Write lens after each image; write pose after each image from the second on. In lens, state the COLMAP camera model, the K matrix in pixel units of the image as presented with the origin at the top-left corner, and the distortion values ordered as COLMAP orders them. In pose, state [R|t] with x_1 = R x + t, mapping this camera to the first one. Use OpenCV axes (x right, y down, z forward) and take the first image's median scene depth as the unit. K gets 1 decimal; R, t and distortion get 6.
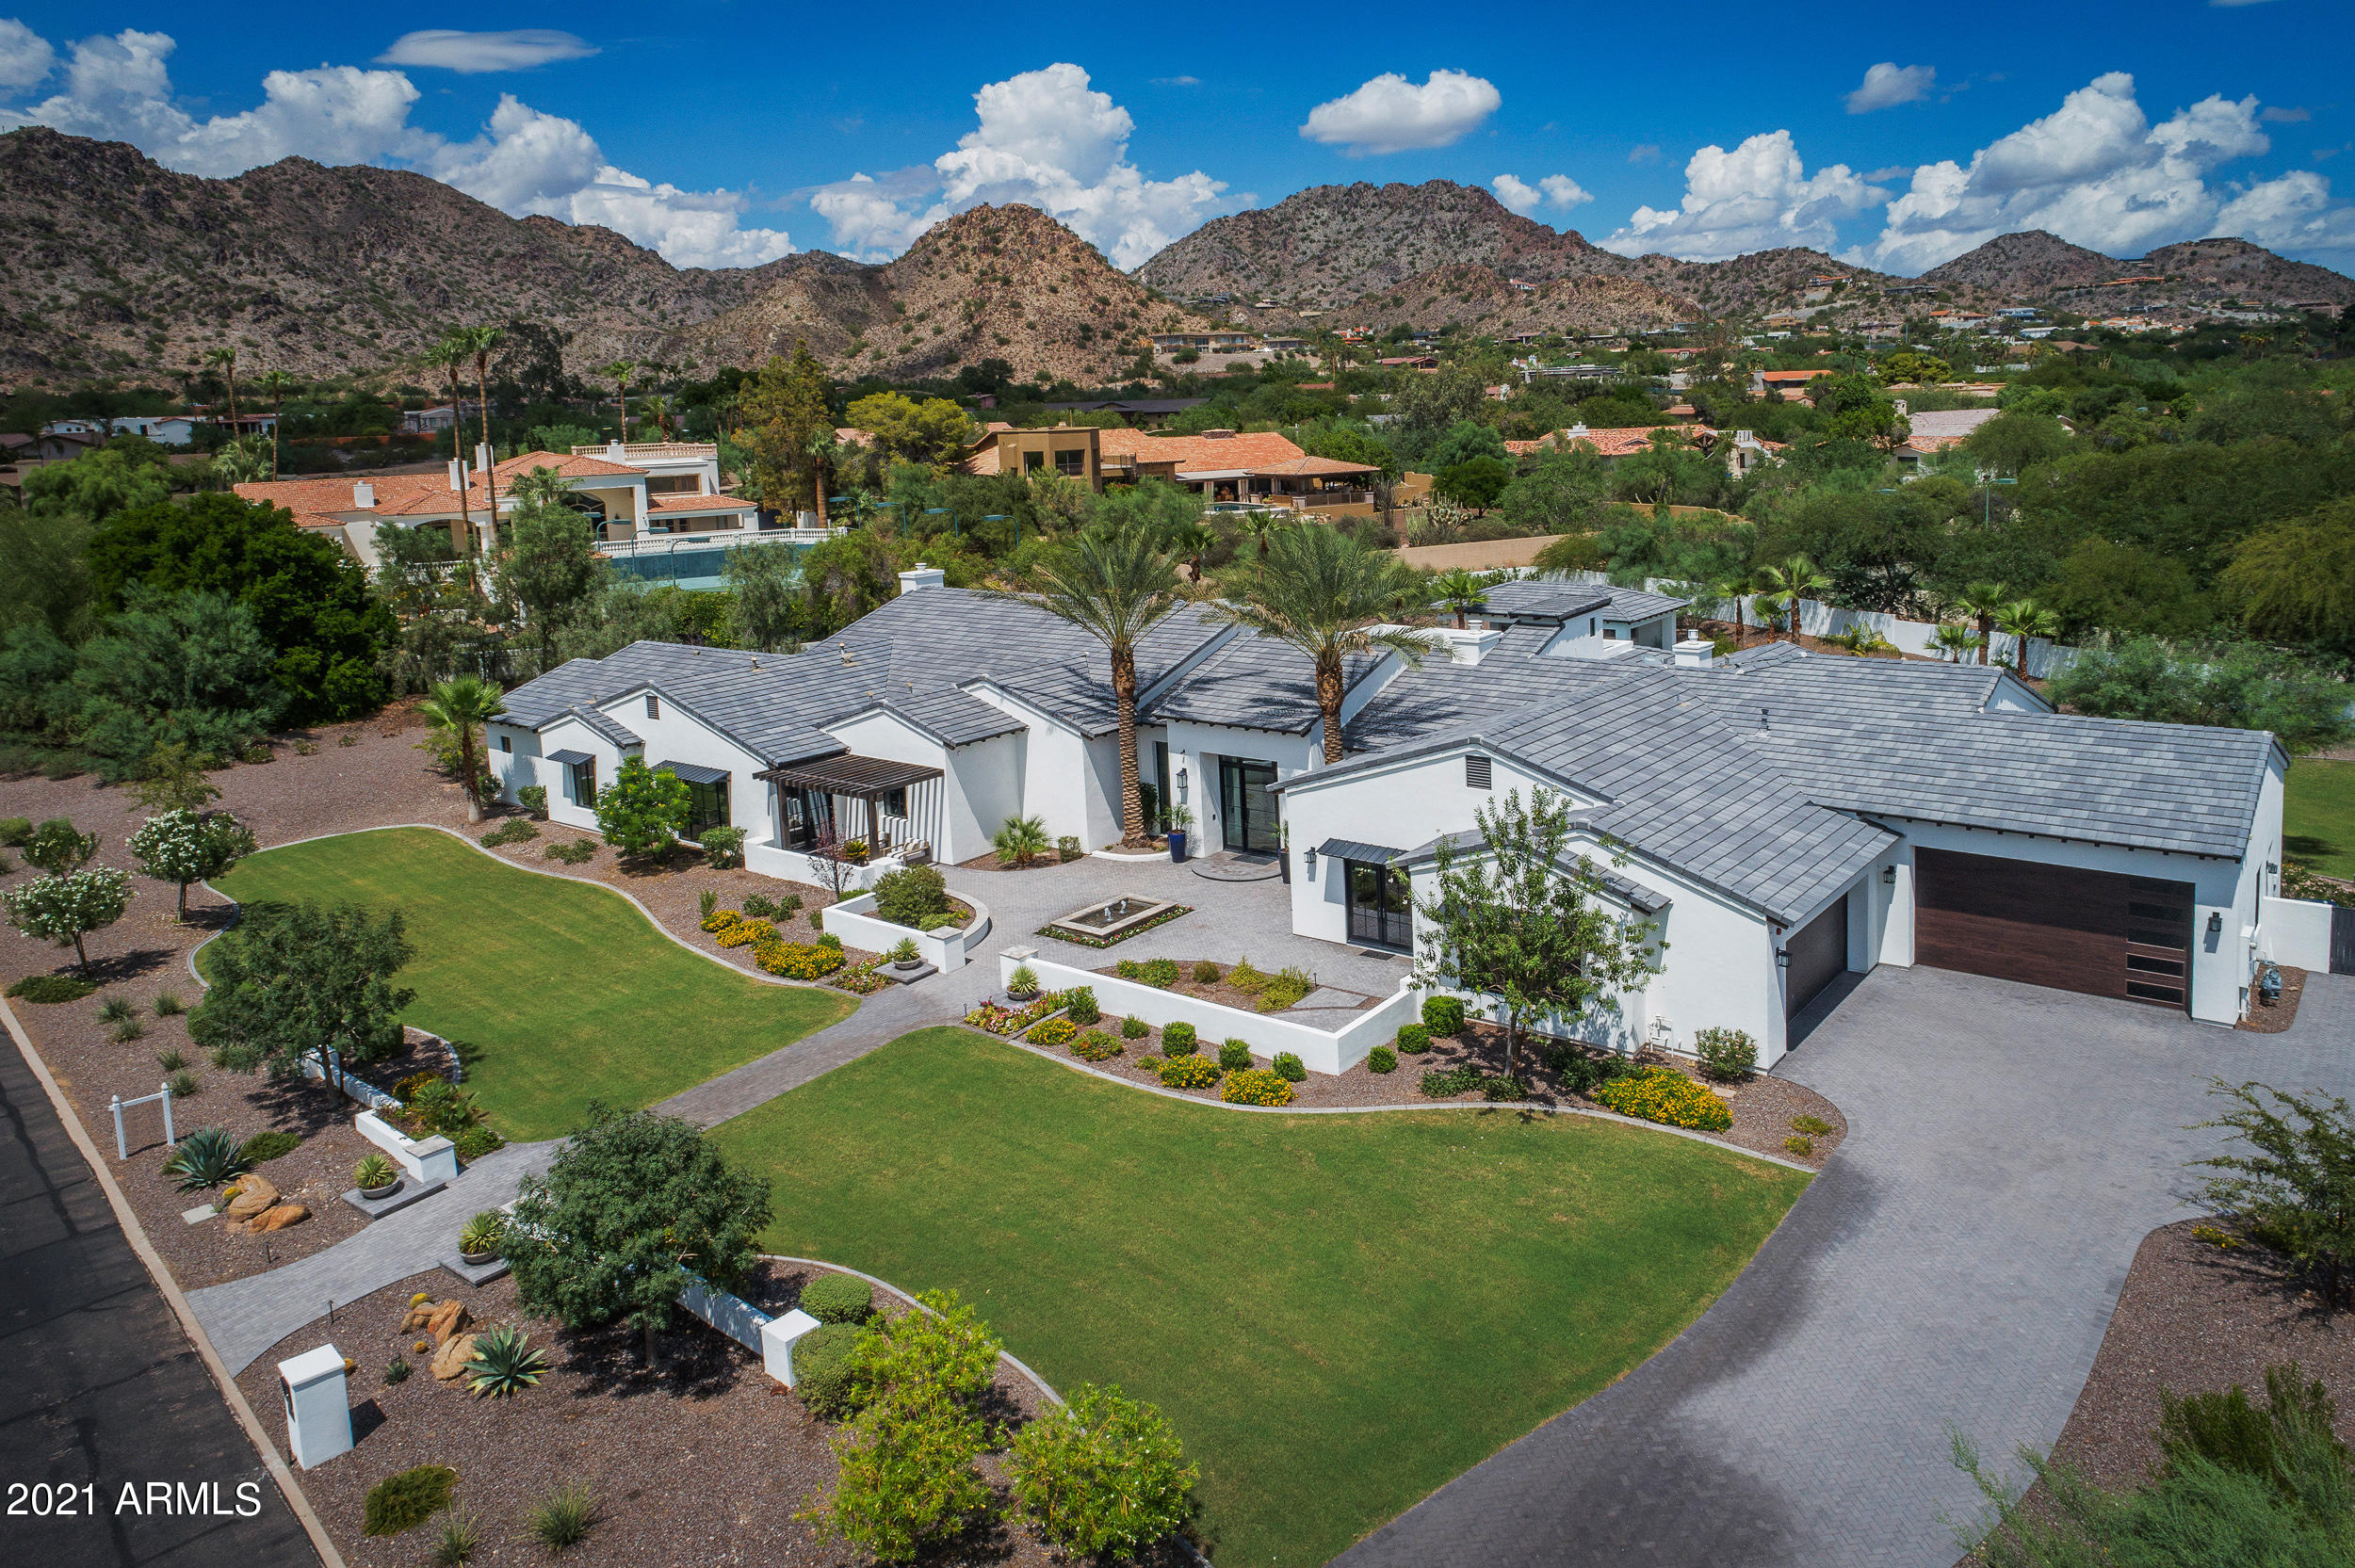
lens RADIAL K [[1632.1, 0, 1223.3], [0, 1632.1, 541.8], [0, 0, 1]] dist [-0.003557, 0.013082]
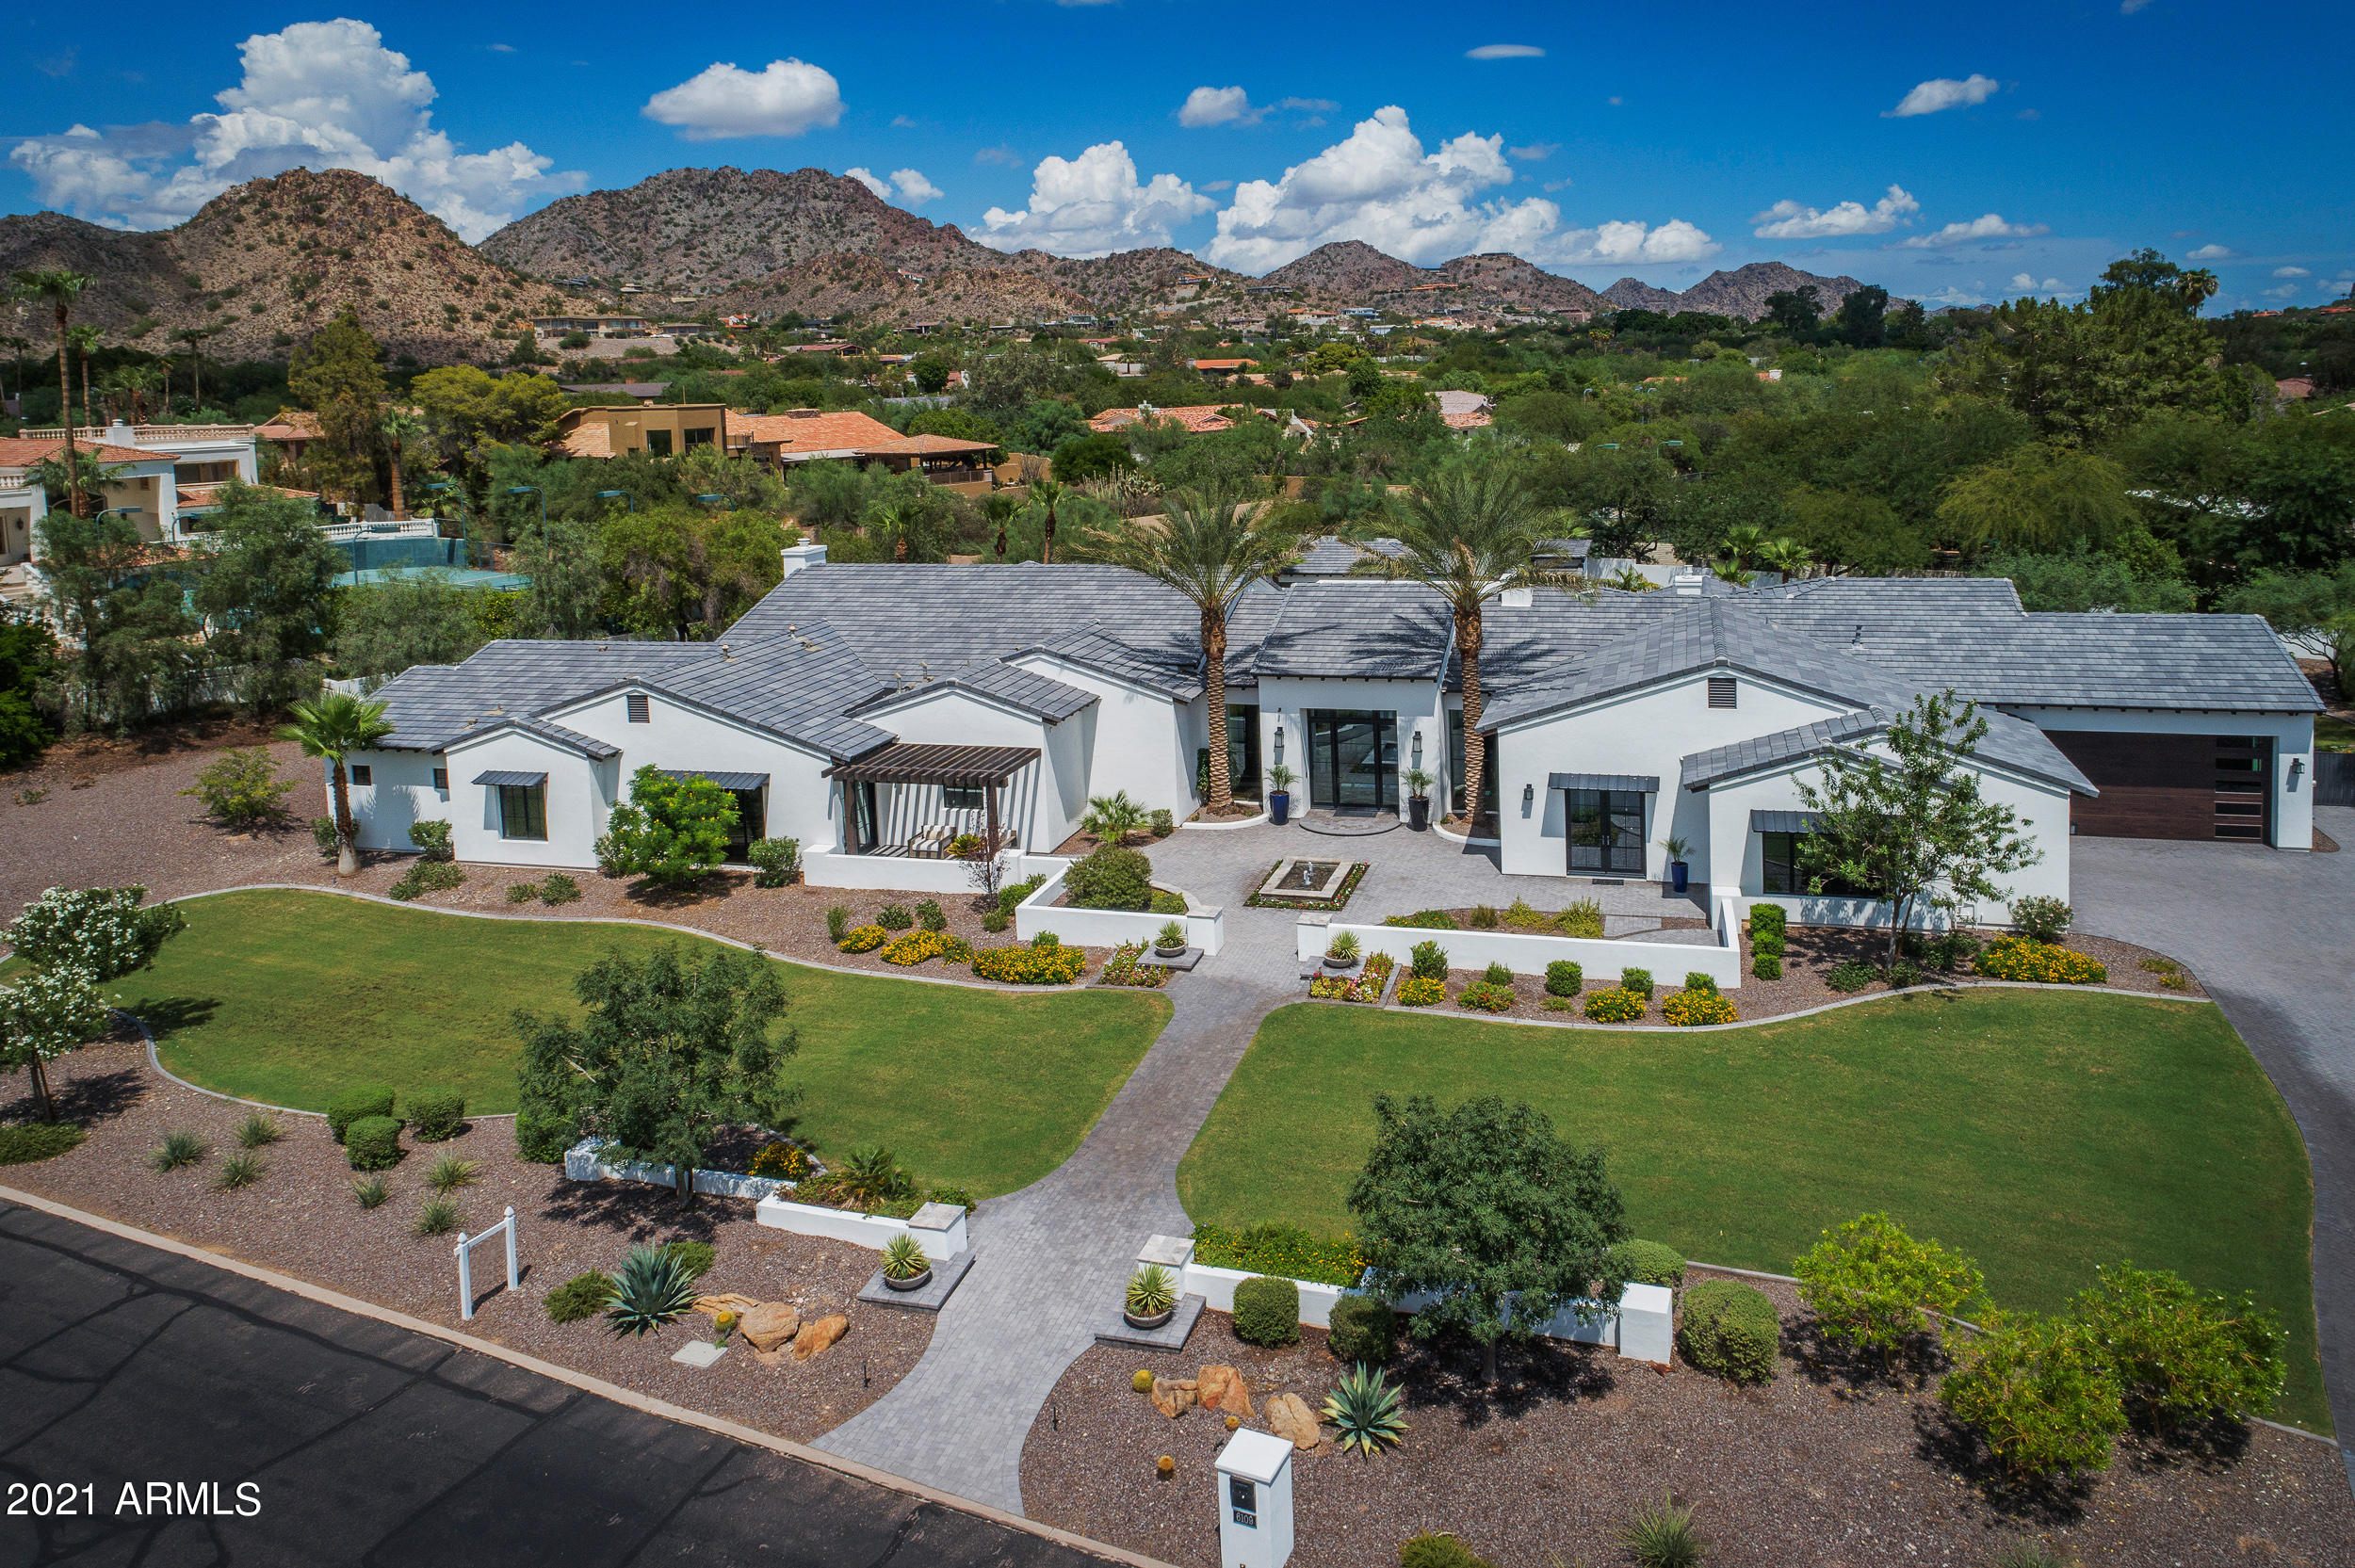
lens RADIAL K [[1632.1, 0, 1225.4], [0, 1632.1, 444.5], [0, 0, 1]] dist [-0.003557, 0.013082]
pose [[0.925892, -0.011450, 0.377614, -0.247934], [0.031899, 0.998340, -0.047945, 0.009556], [-0.376439, 0.056438, 0.924721, 0.060749]]
